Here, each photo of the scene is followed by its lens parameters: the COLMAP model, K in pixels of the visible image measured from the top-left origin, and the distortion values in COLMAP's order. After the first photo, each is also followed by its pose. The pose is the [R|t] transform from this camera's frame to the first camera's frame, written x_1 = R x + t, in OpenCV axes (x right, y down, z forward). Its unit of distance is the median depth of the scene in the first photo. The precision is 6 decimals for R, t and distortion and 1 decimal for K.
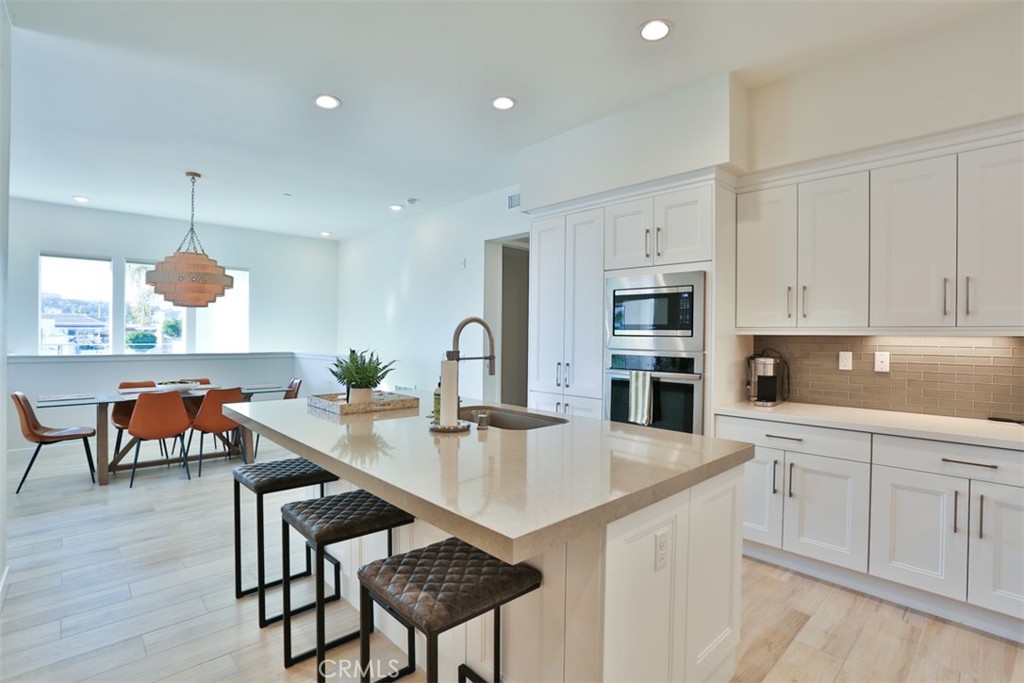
lens RADIAL K [[496.0, 0, 520.4], [0, 496.0, 337.0], [0, 0, 1]] dist [-0.075626, 0.031290]
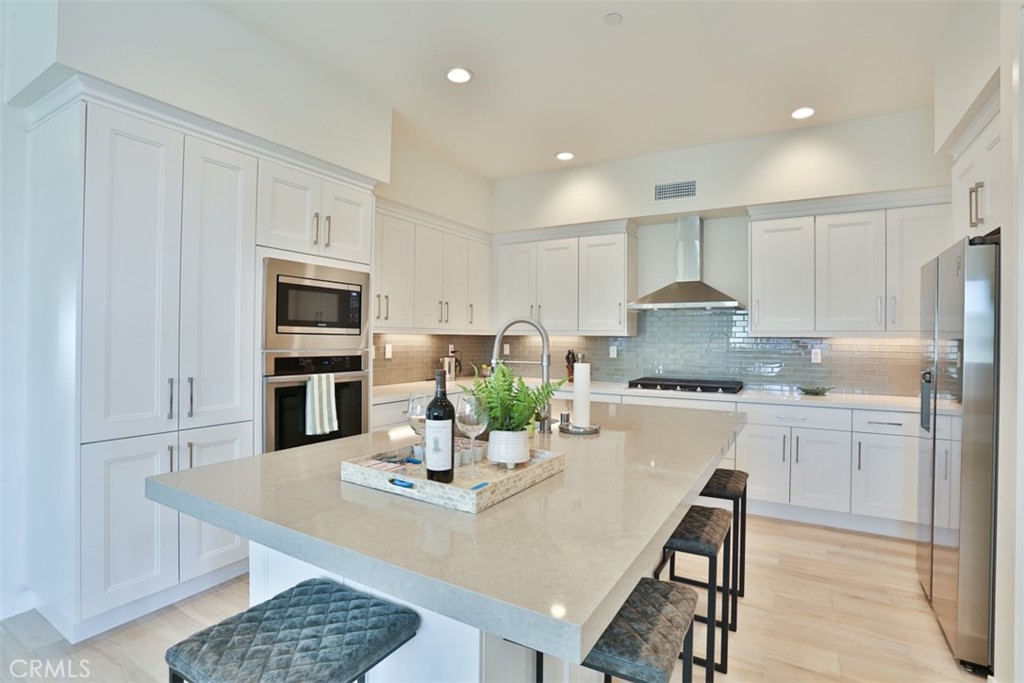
lens RADIAL K [[496.0, 0, 520.4], [0, 496.0, 337.0], [0, 0, 1]] dist [-0.075626, 0.031290]
pose [[-0.257392, -0.011626, 0.966237, -0.723871], [-0.012922, 0.999880, 0.008589, -0.009254], [-0.966221, -0.010275, -0.257511, 0.916964]]
